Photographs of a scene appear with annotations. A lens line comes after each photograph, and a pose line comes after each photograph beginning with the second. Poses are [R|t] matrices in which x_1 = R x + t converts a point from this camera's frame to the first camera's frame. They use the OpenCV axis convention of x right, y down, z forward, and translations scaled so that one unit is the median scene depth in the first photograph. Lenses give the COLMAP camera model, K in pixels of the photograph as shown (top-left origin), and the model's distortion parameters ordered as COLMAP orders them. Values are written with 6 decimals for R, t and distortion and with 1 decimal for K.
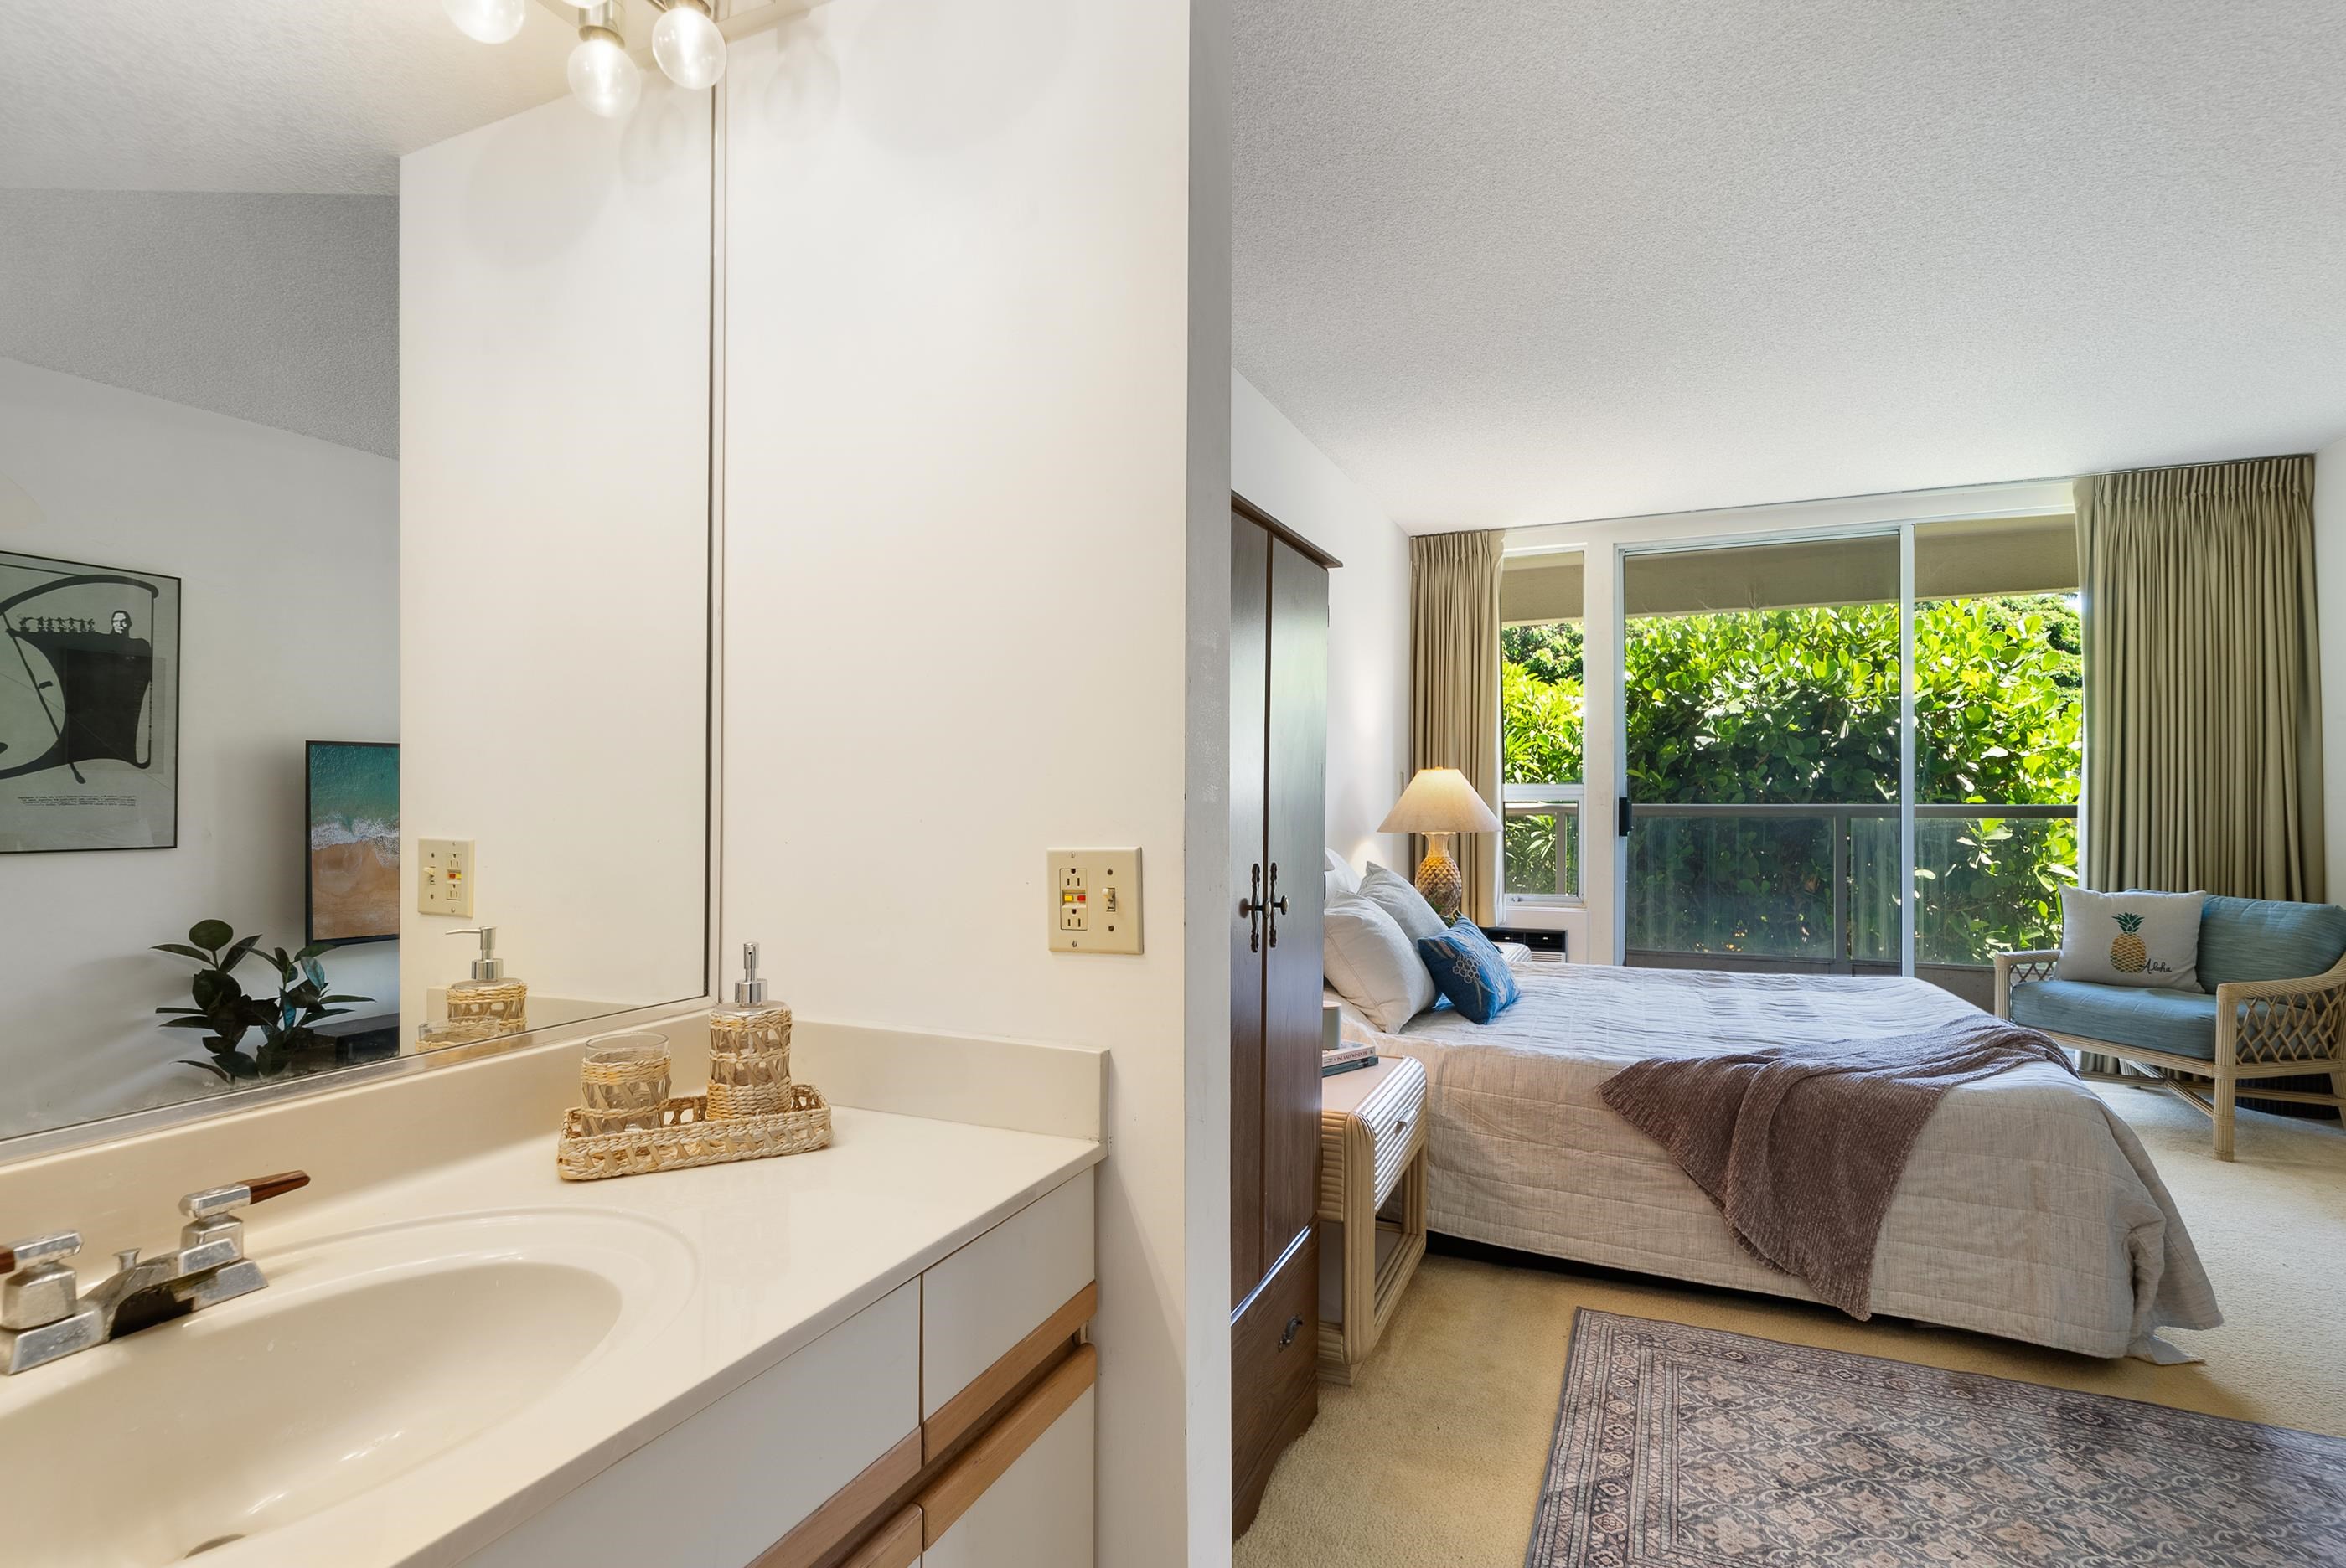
lens RADIAL K [[1120.3, 0, 1167.2], [0, 1120.3, 777.2], [0, 0, 1]] dist [0.000805, 0.000142]
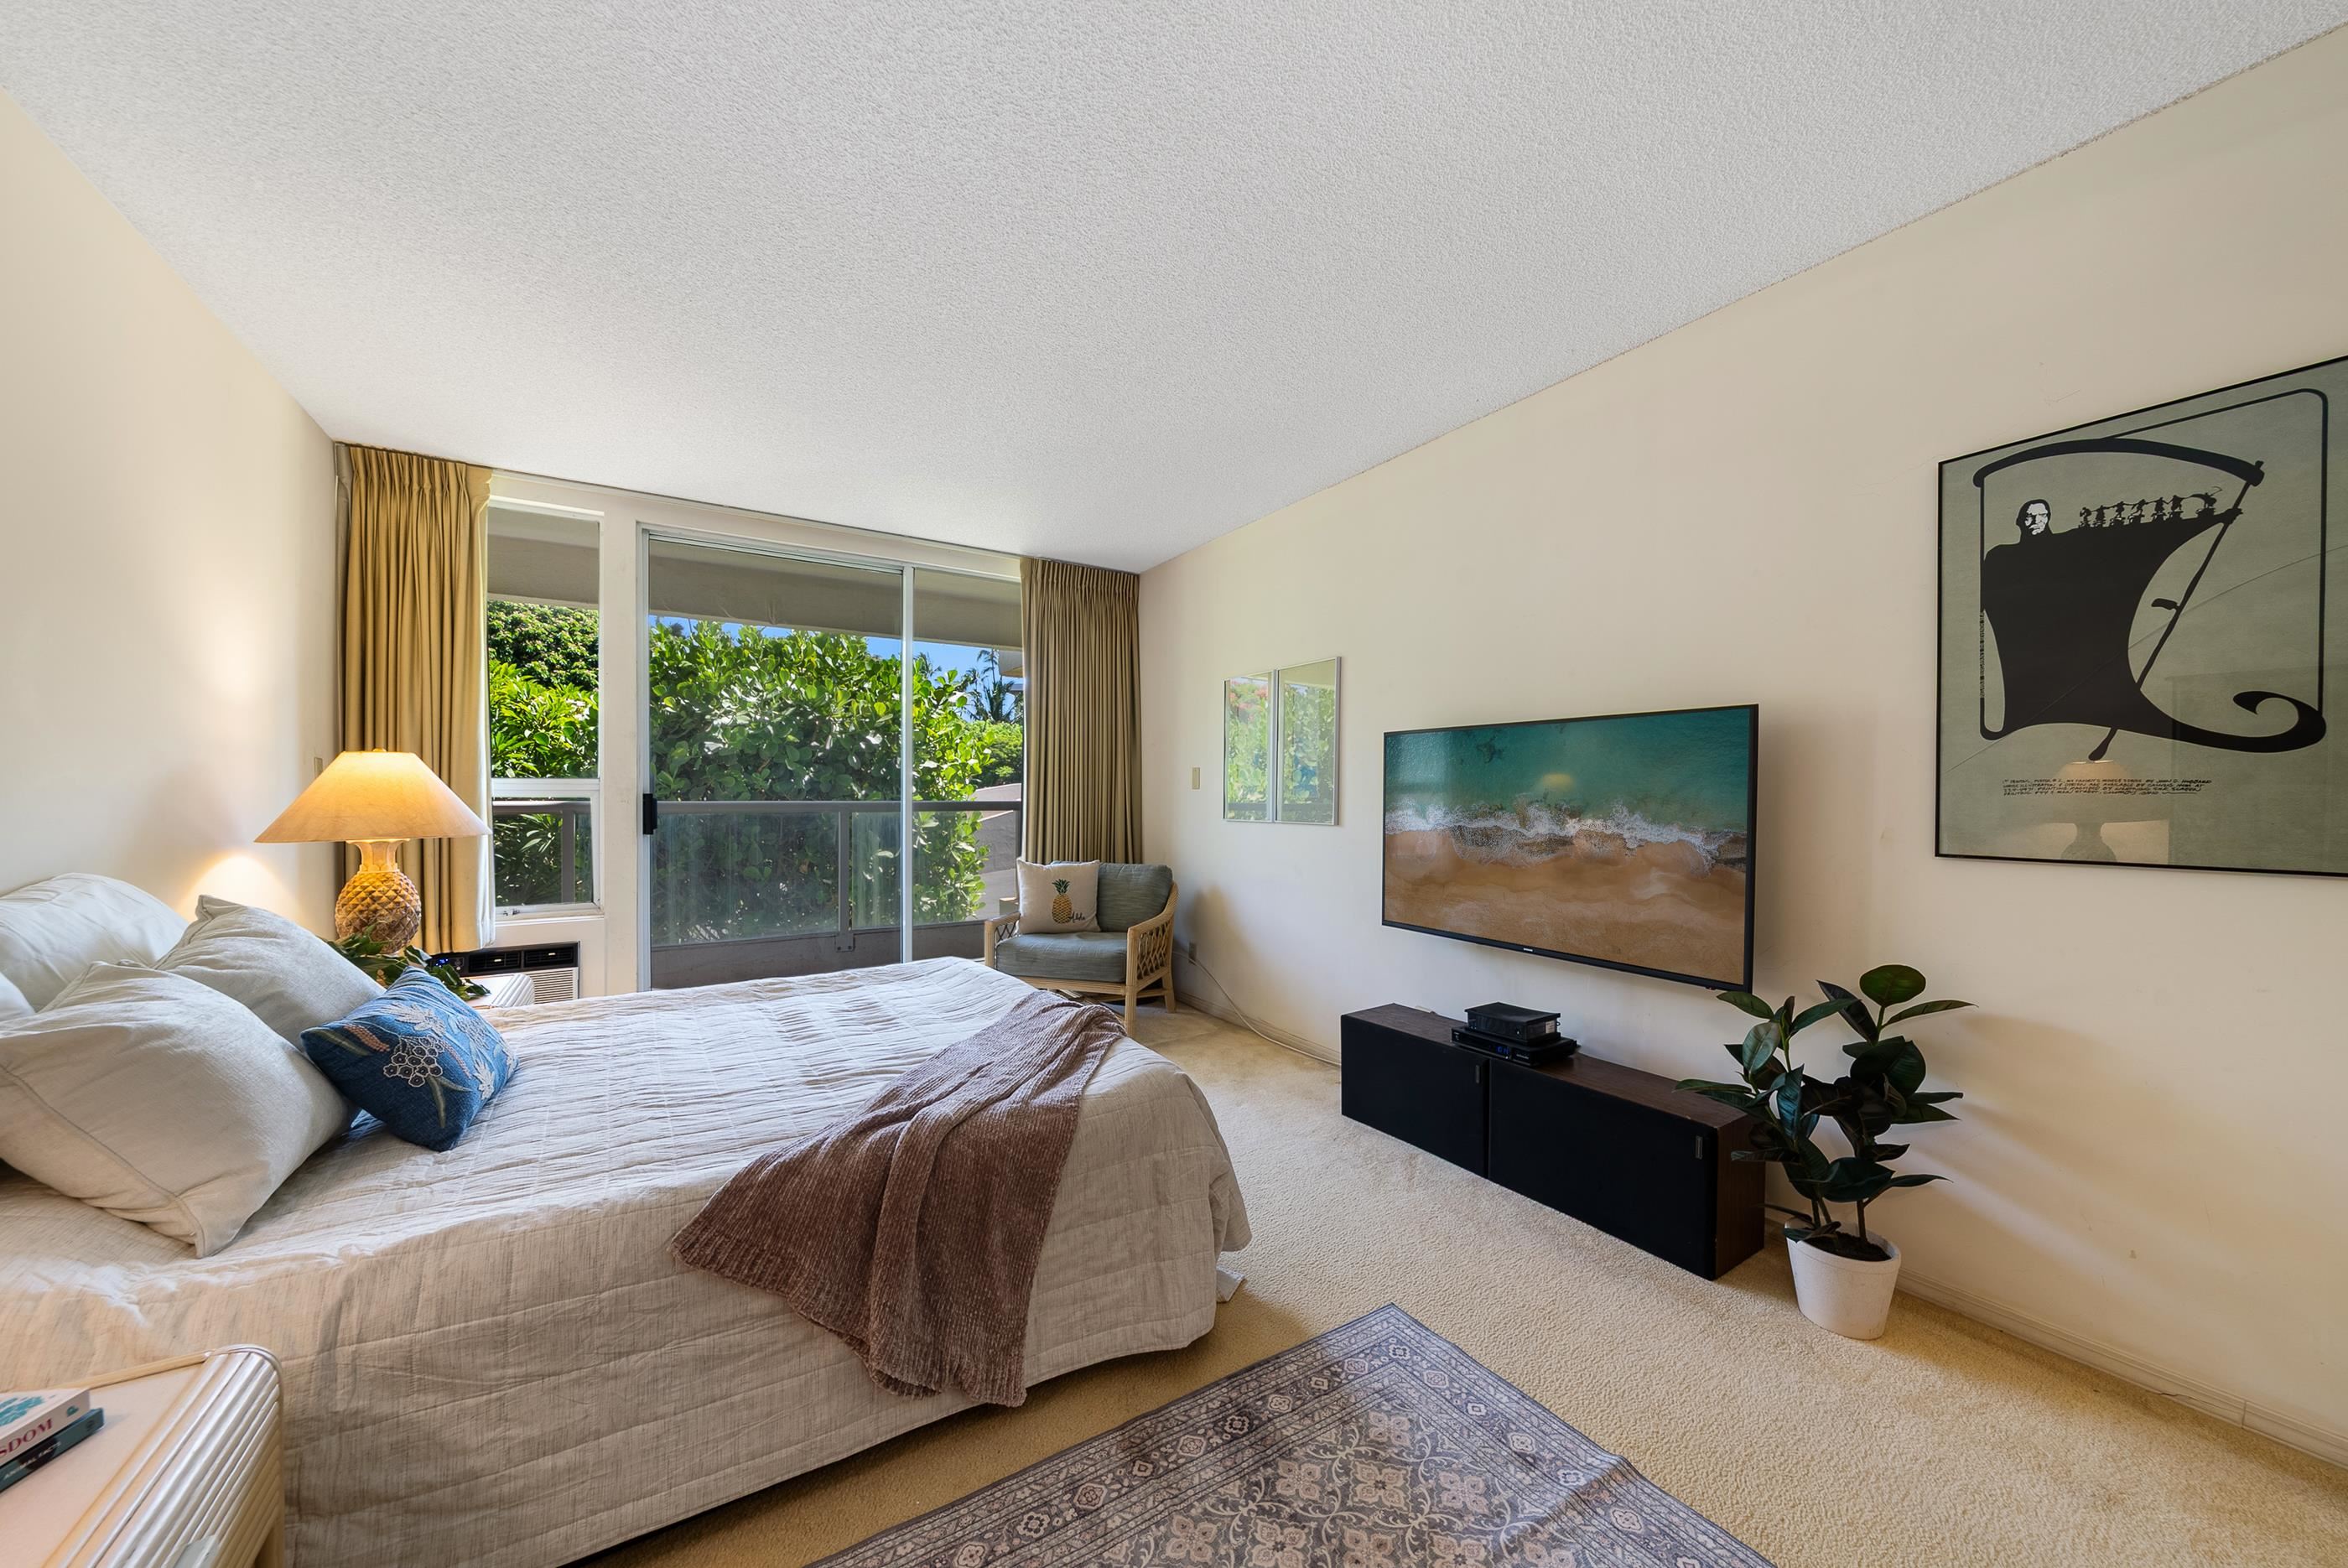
lens RADIAL K [[838.5, 0, 1191.1], [0, 838.5, 811.3], [0, 0, 1]] dist [-0.003645, 0.000066]
pose [[0.551291, -0.011549, 0.834233, 0.117577], [-0.016160, 0.999569, 0.024517, 0.013469], [-0.834156, -0.026997, 0.550867, 0.382481]]
